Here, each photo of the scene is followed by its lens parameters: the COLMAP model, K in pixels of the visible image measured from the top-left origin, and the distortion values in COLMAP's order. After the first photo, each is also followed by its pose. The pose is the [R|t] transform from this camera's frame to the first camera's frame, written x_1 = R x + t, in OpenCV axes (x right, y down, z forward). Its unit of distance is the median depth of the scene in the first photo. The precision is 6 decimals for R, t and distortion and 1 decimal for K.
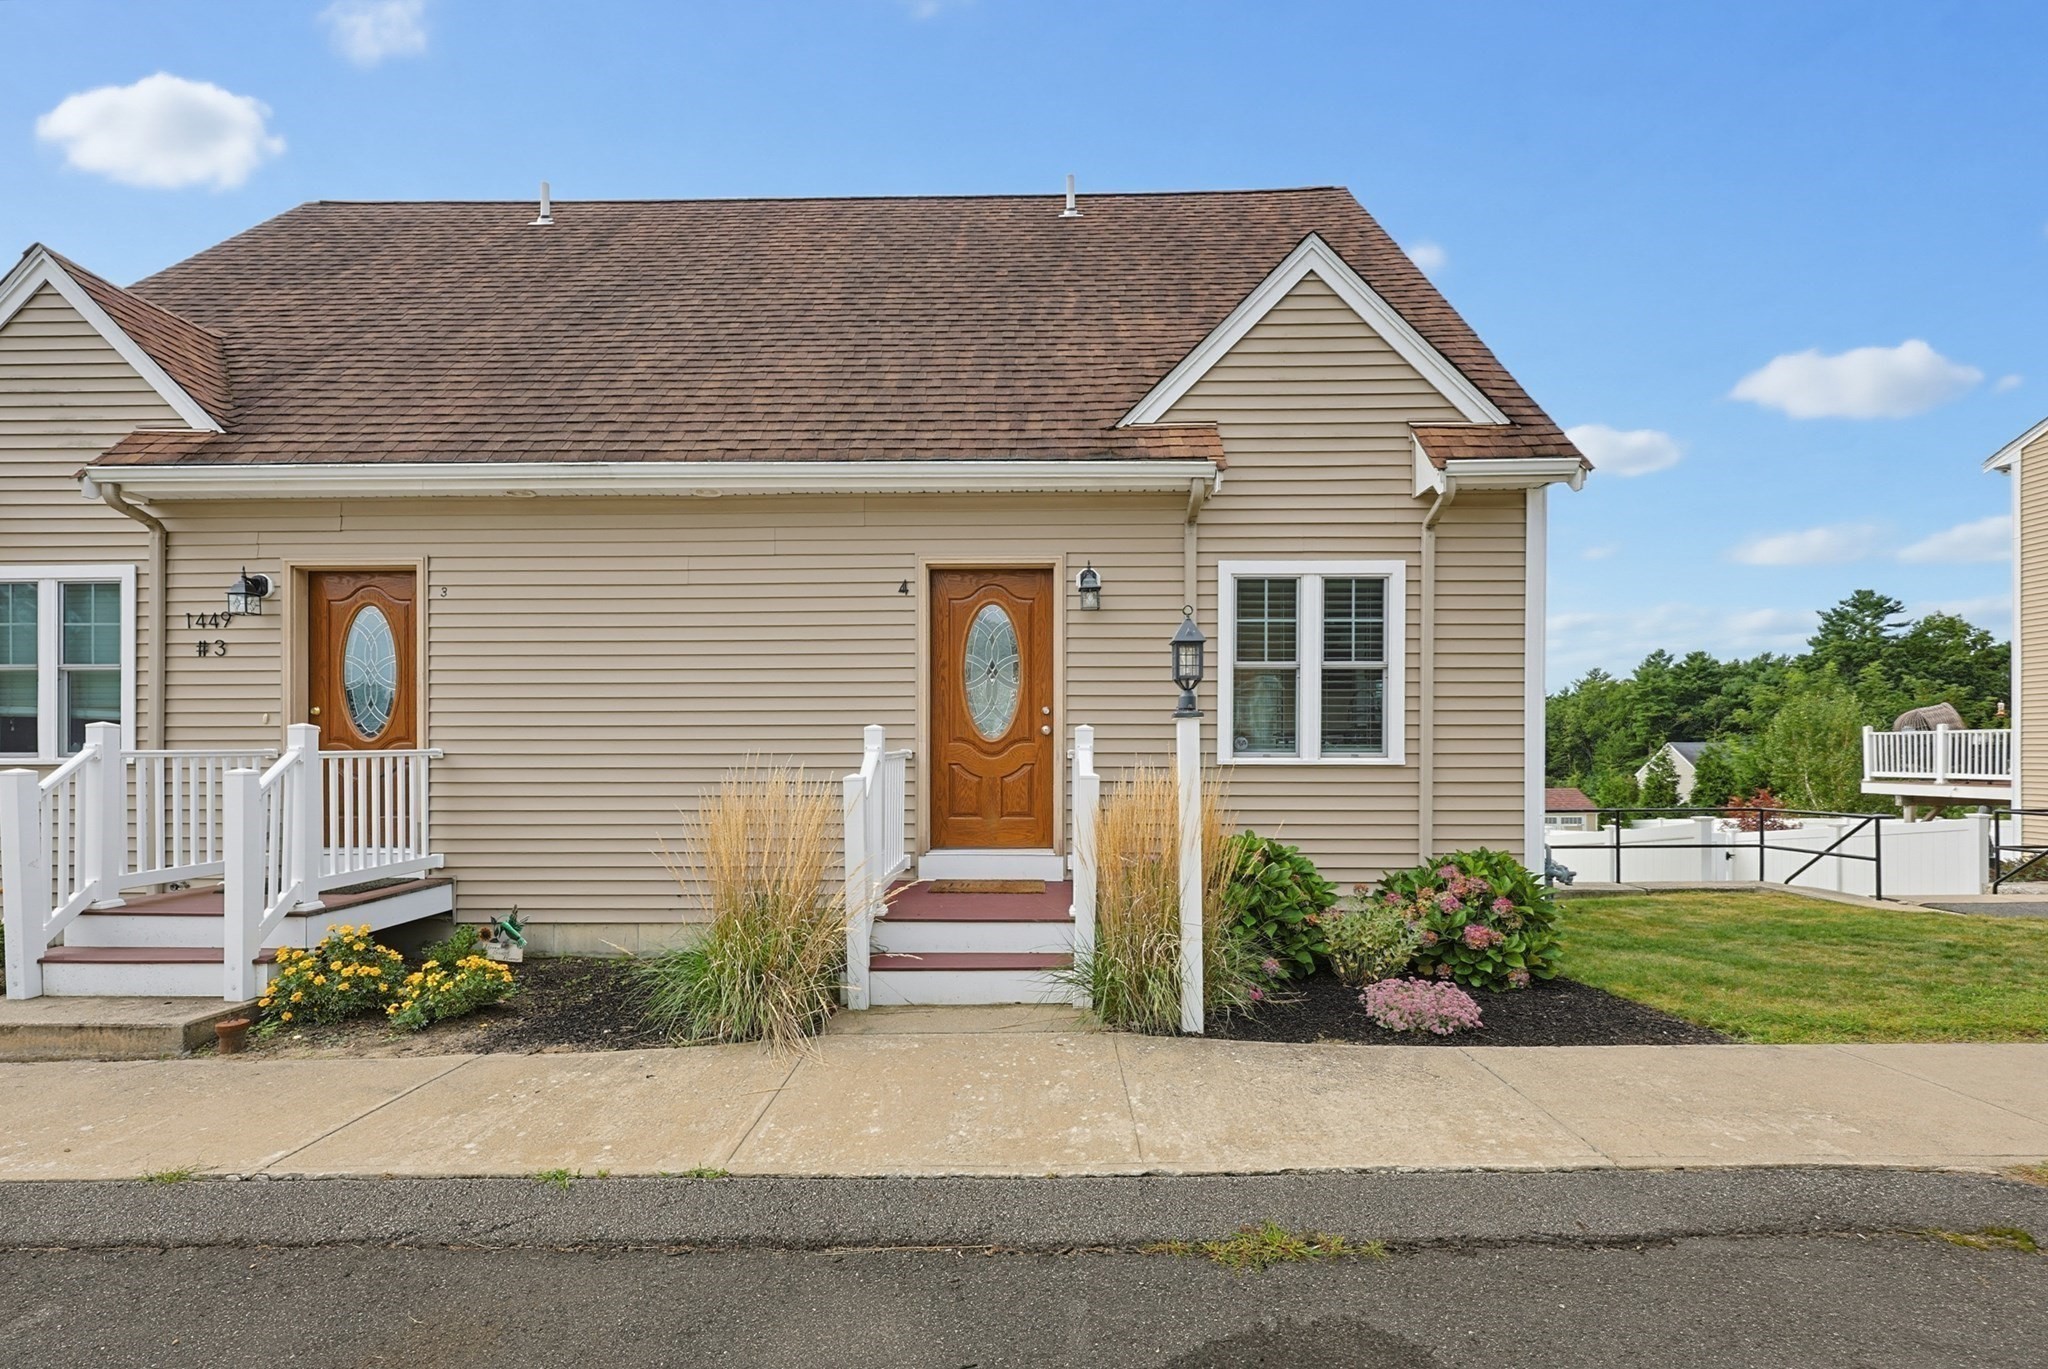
lens RADIAL K [[872.1, 0, 1016.9], [0, 872.1, 752.6], [0, 0, 1]] dist [-0.000539, -0.000390]
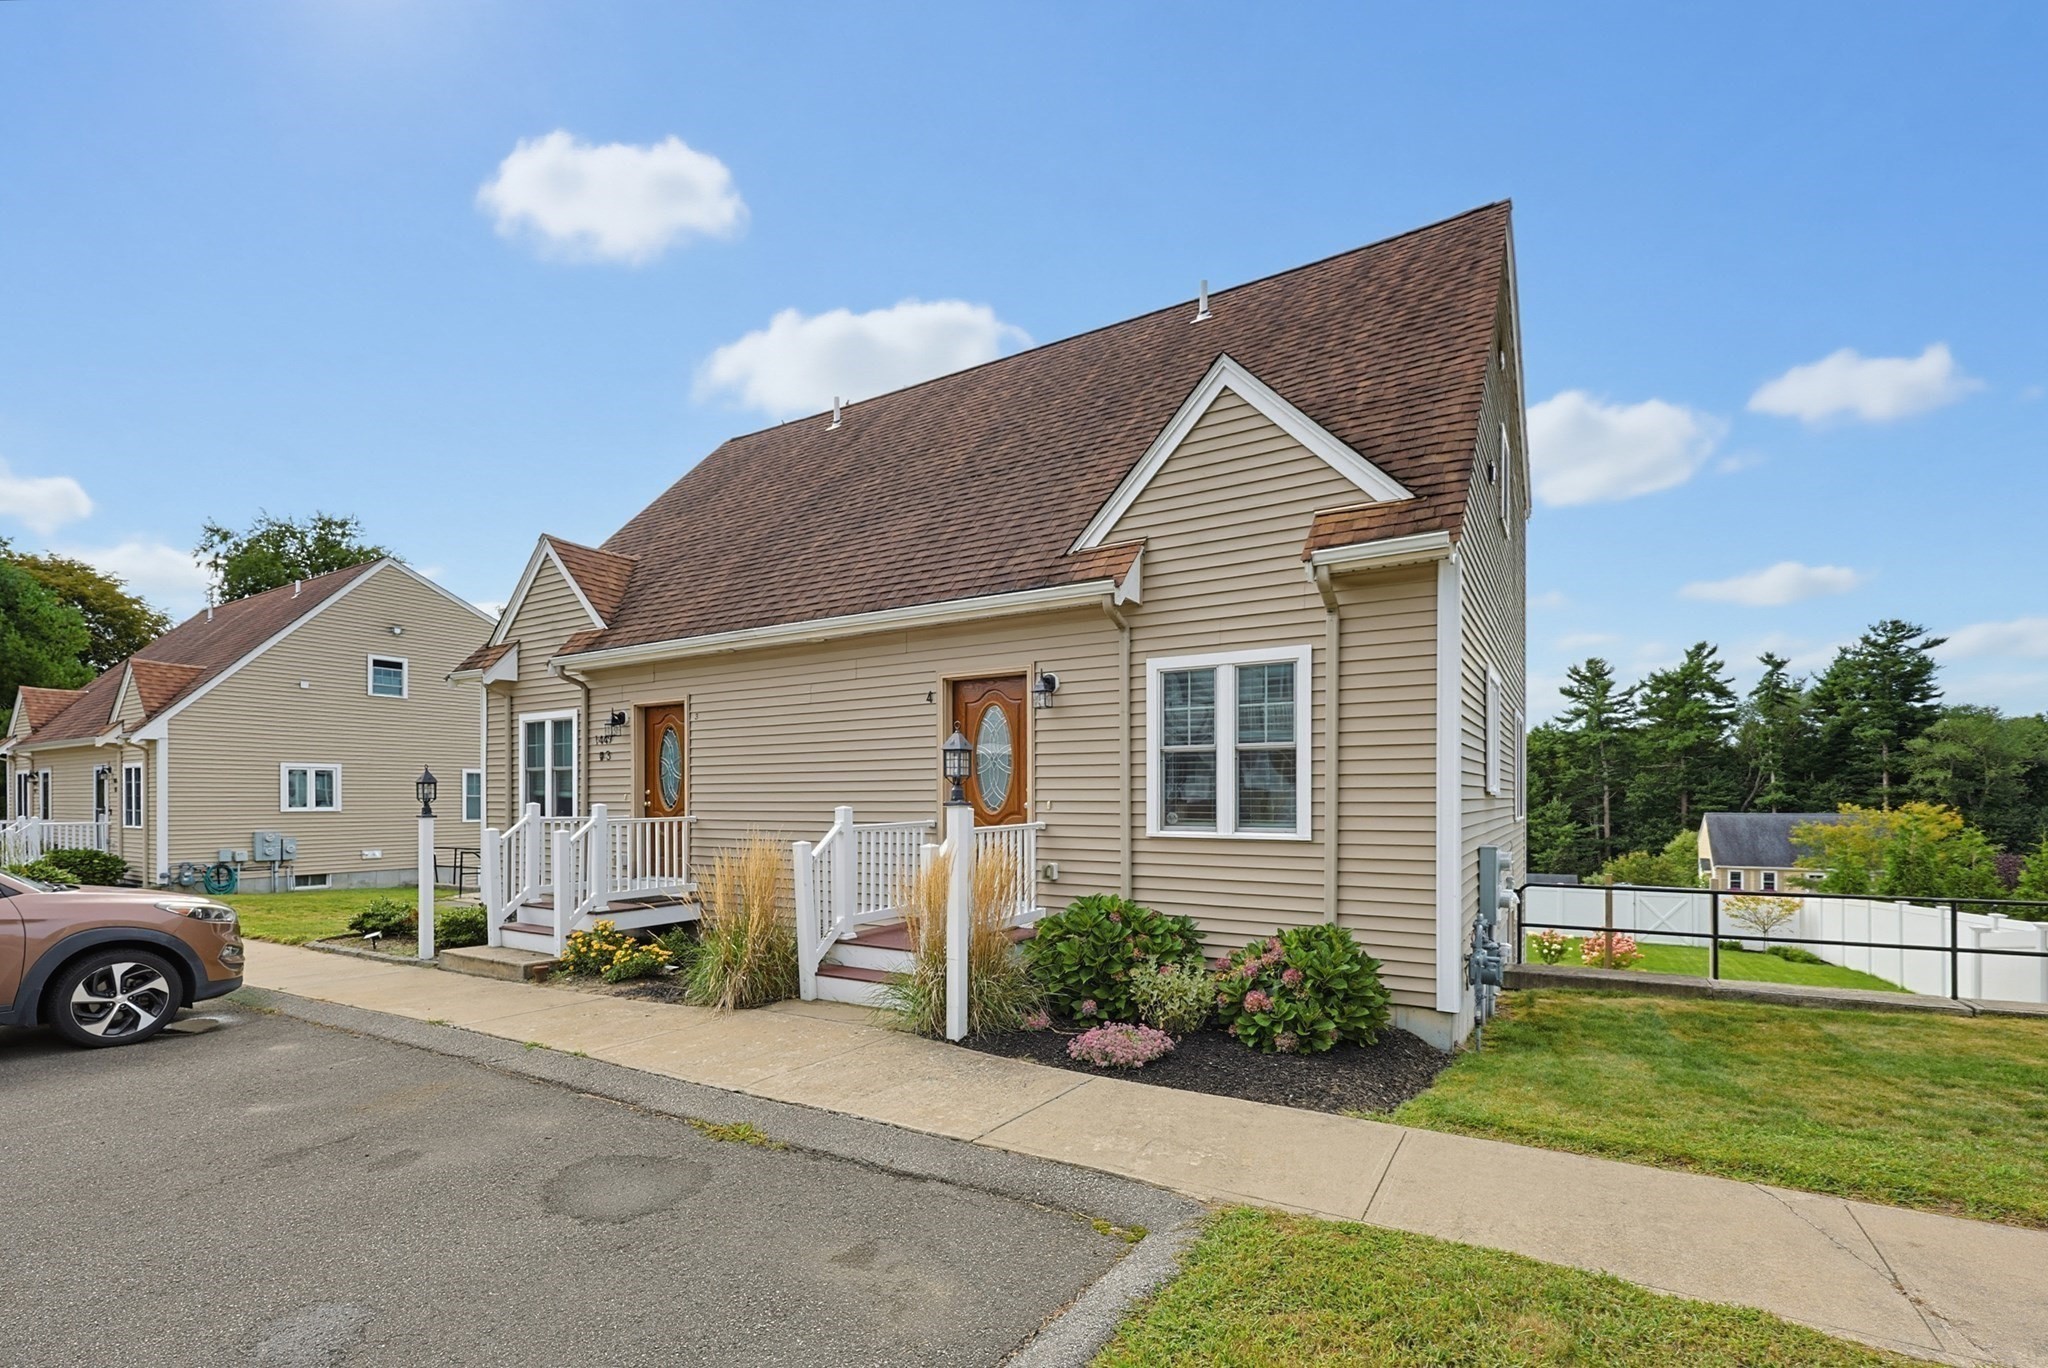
lens RADIAL K [[883.4, 0, 1028.9], [0, 883.4, 804.6], [0, 0, 1]] dist [-0.000841, 0.000404]
pose [[0.866179, 0.002395, -0.499727, 0.673645], [-0.000252, 0.999990, 0.004356, -0.033110], [0.499733, -0.003647, 0.866172, -0.082761]]
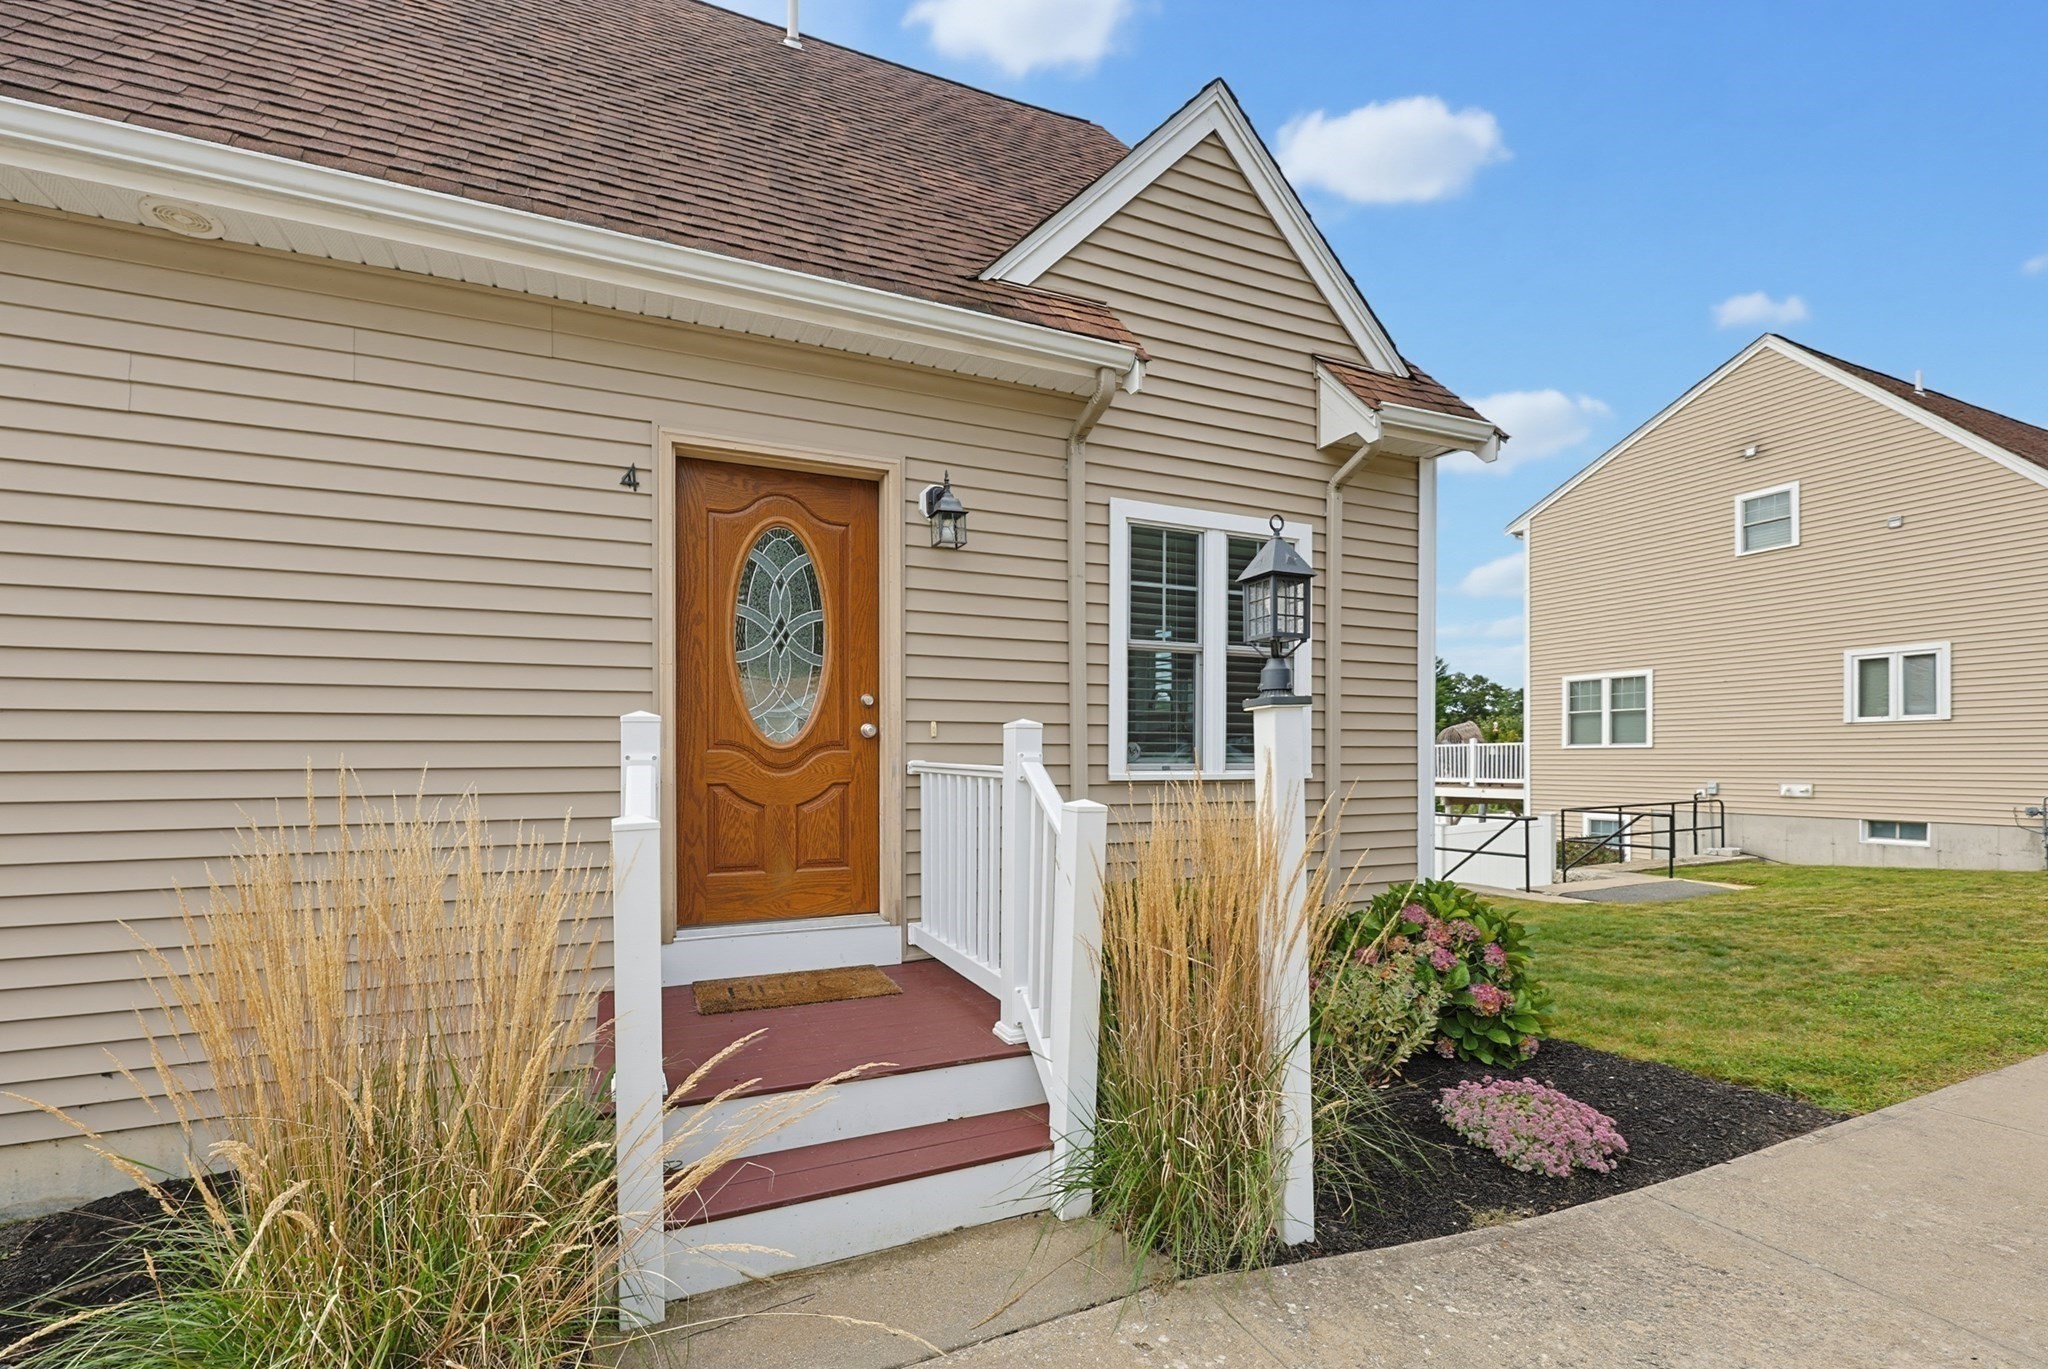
lens RADIAL K [[890.9, 0, 1019.8], [0, 890.9, 765.2], [0, 0, 1]] dist [-0.001445, -0.000203]
pose [[0.904869, -0.004366, 0.425669, -0.149228], [0.003587, 0.999990, 0.002633, -0.001206], [-0.425676, -0.000856, 0.904875, 0.365289]]
